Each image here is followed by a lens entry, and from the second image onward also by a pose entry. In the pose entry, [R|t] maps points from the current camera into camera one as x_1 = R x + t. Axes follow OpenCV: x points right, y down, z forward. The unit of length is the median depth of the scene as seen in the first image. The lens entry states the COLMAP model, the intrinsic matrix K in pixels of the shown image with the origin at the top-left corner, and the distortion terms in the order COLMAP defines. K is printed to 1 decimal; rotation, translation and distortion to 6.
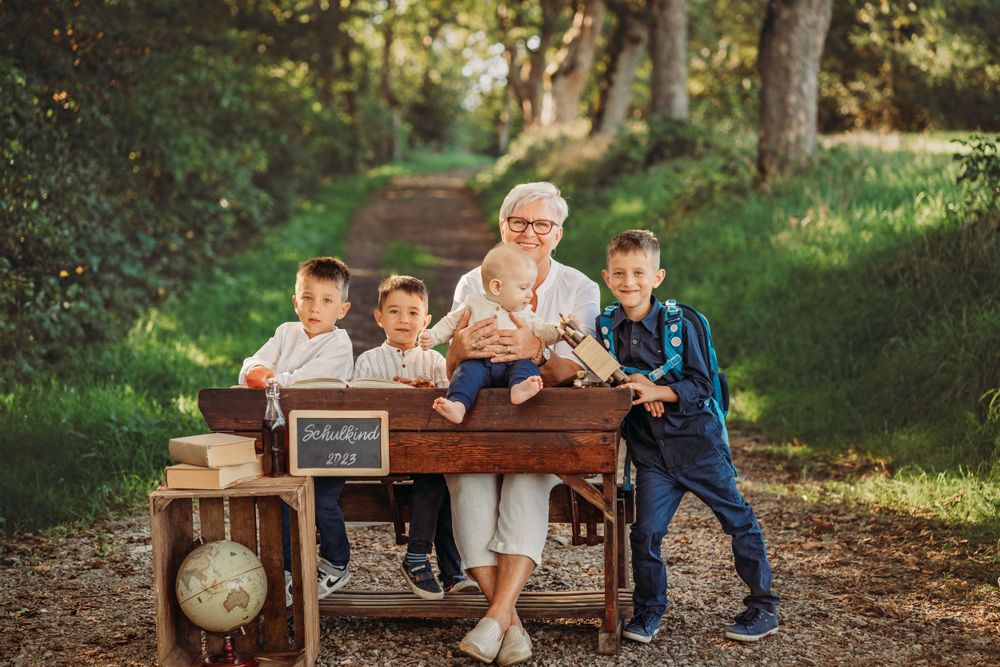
lens RADIAL K [[2289.8, 0, 500.0], [0, 2289.8, 333.5], [0, 0, 1]] dist [-0.037801, 0.070251]
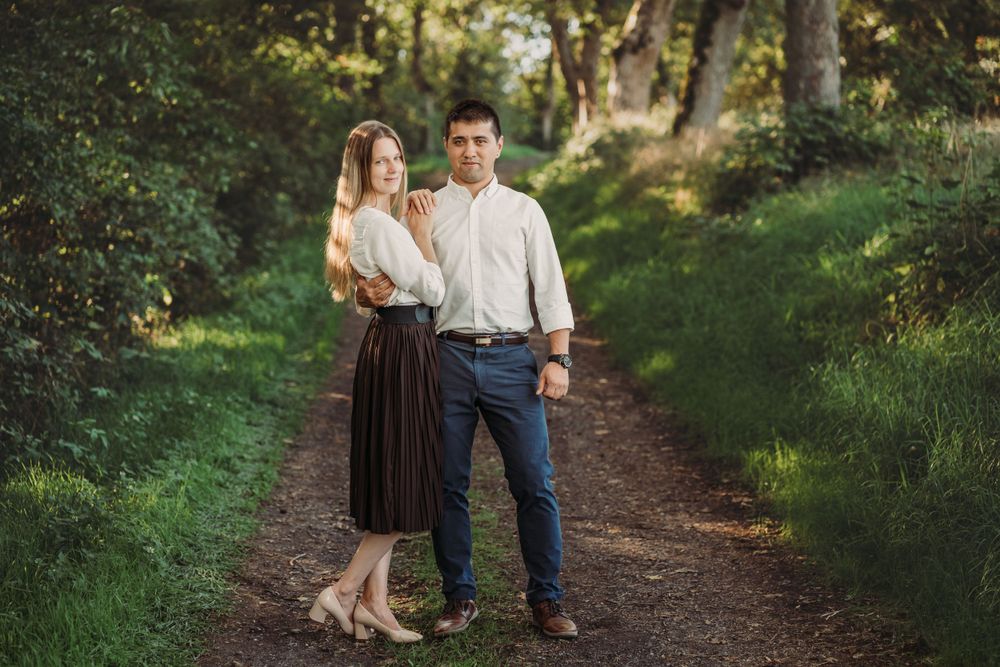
lens RADIAL K [[2242.1, 0, 500.0], [0, 2242.1, 333.5], [0, 0, 1]] dist [-0.003093, 0.031229]
pose [[0.999820, -0.008870, -0.016788, -0.014743], [0.009025, 0.999917, 0.009157, -0.044766], [0.016705, -0.009307, 0.999817, 0.436128]]
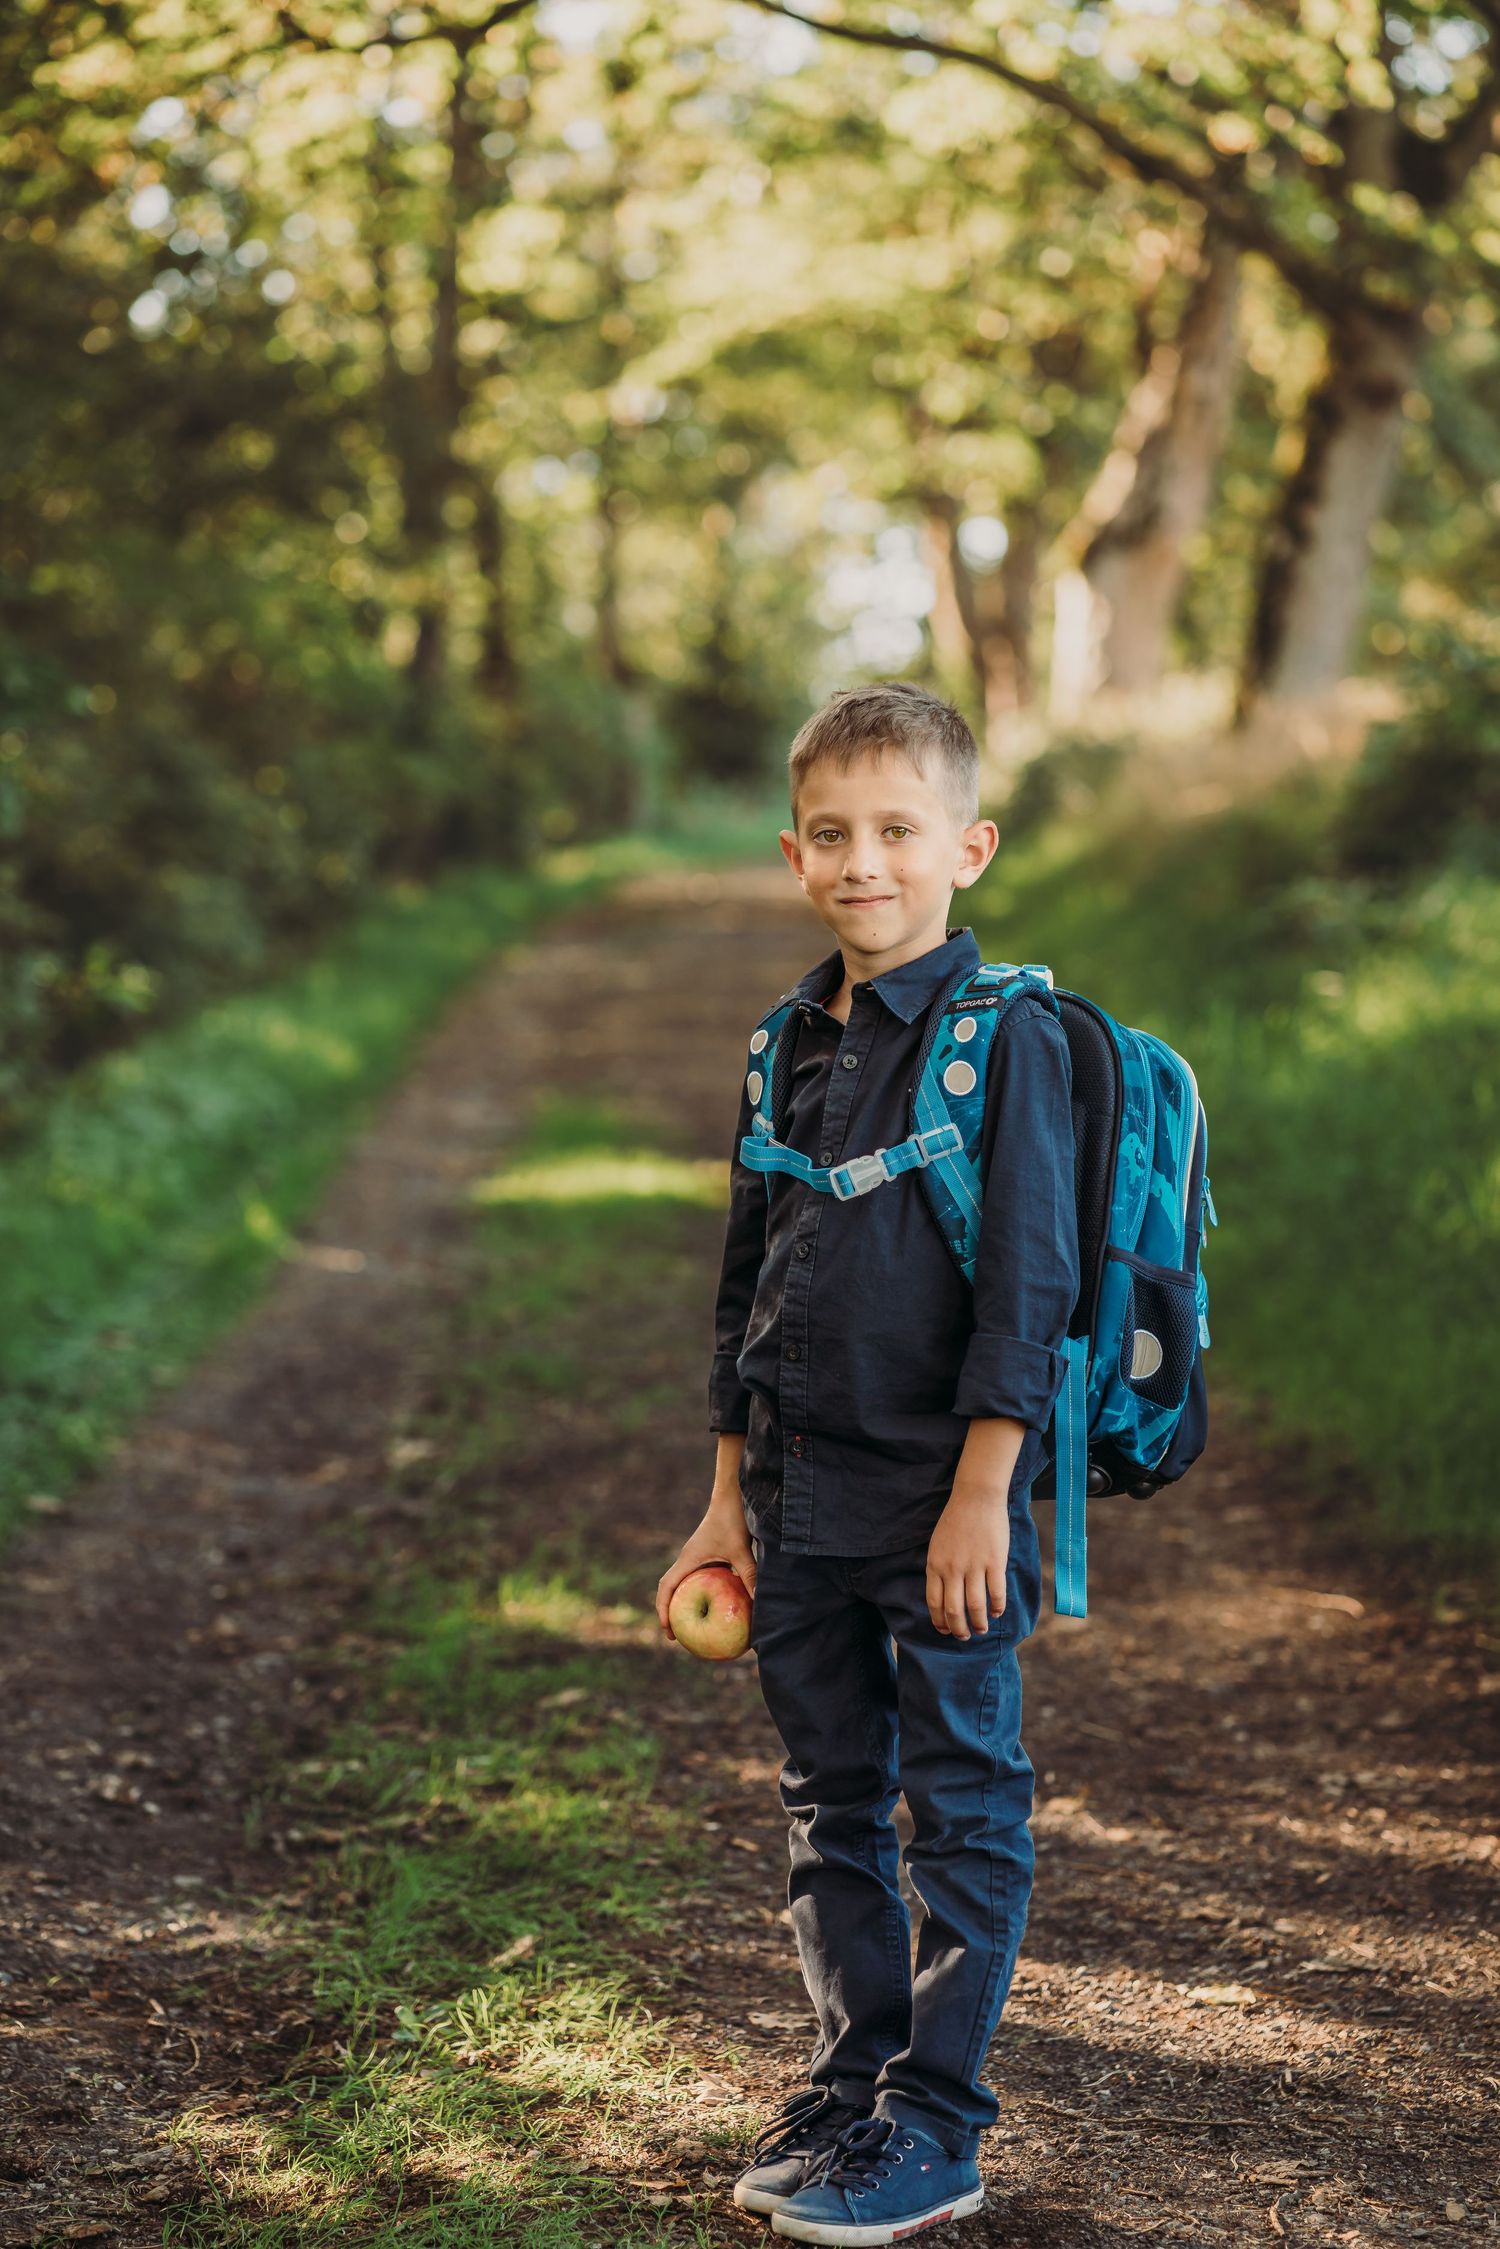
lens RADIAL K [[5149.7, 0, 750.0], [0, 5149.7, 1124.5], [0, 0, 1]] dist [-0.037801, 0.070251]
pose [[0.999306, -0.020639, -0.031023, -0.008989], [0.020012, 0.999592, -0.020389, -0.034912], [0.031431, 0.019754, 0.999311, 0.573764]]
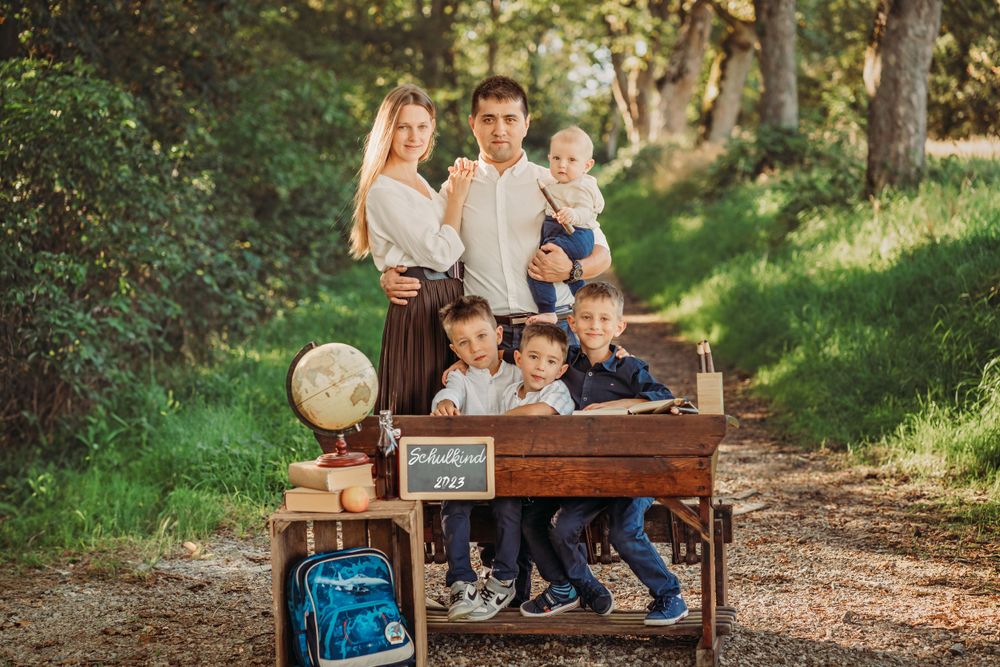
lens RADIAL K [[2354.1, 0, 500.0], [0, 2354.1, 333.5], [0, 0, 1]] dist [-0.009787, 0.005702]
pose [[0.998903, -0.006212, -0.046423, 0.001191], [0.006004, 0.999971, -0.004606, -0.002369], [0.046451, 0.004322, 0.998911, -0.020854]]
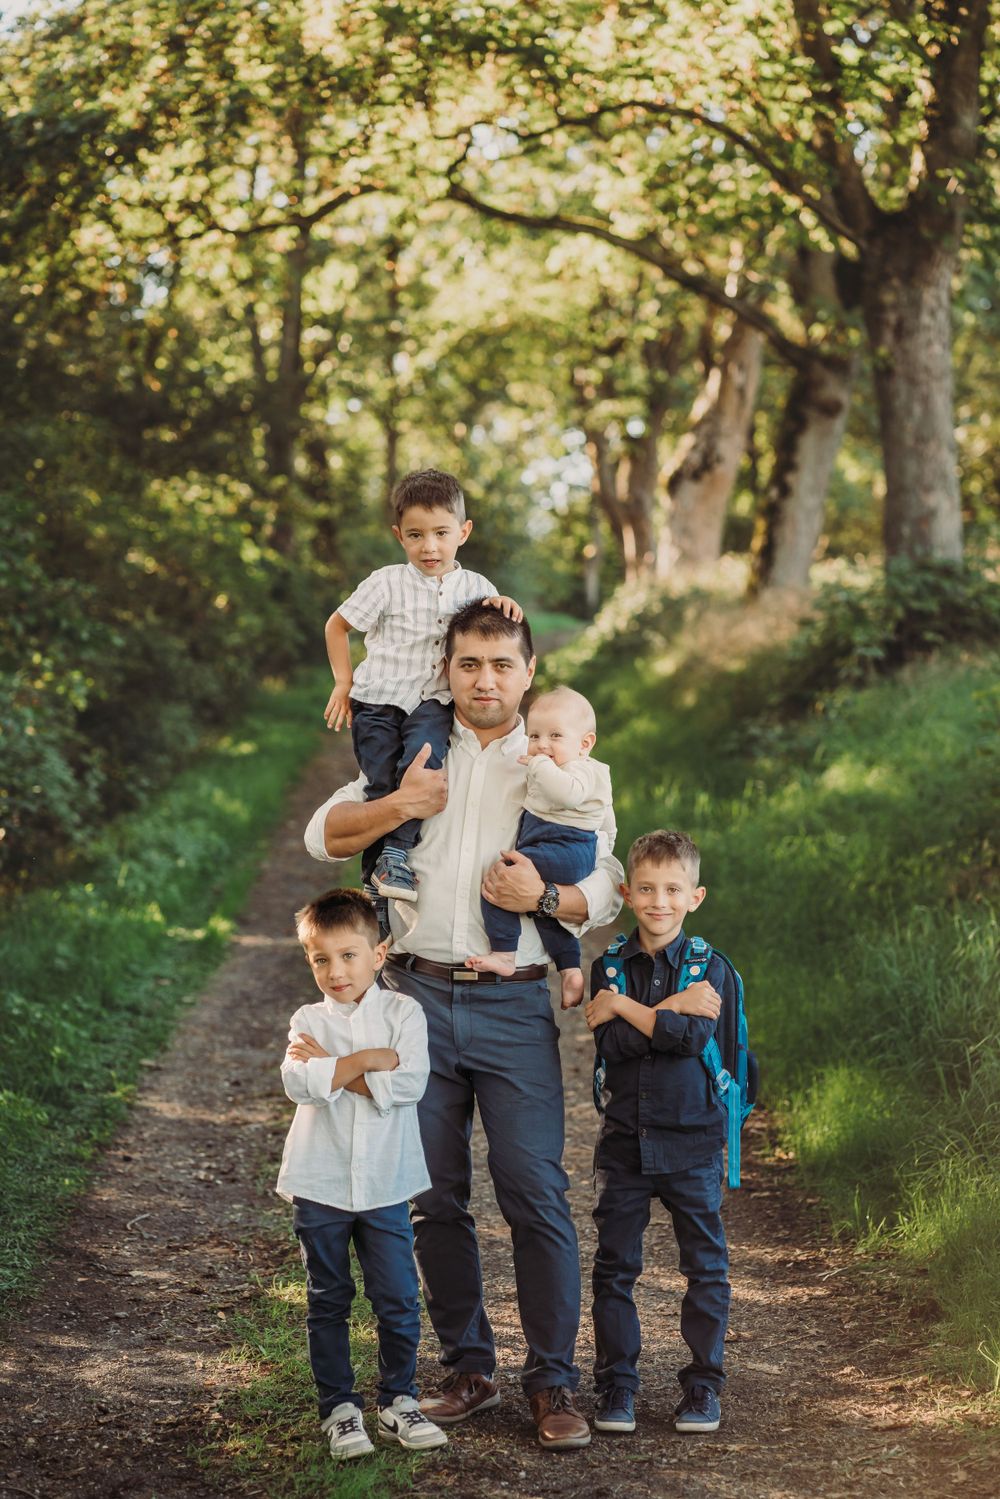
lens RADIAL K [[3360.9, 0, 500.0], [0, 3360.9, 749.5], [0, 0, 1]] dist [-0.003093, 0.031229]
pose [[0.998857, -0.038593, -0.028189, 0.003350], [0.037651, 0.998739, -0.033217, -0.046820], [0.029436, 0.032117, 0.999051, 0.393832]]
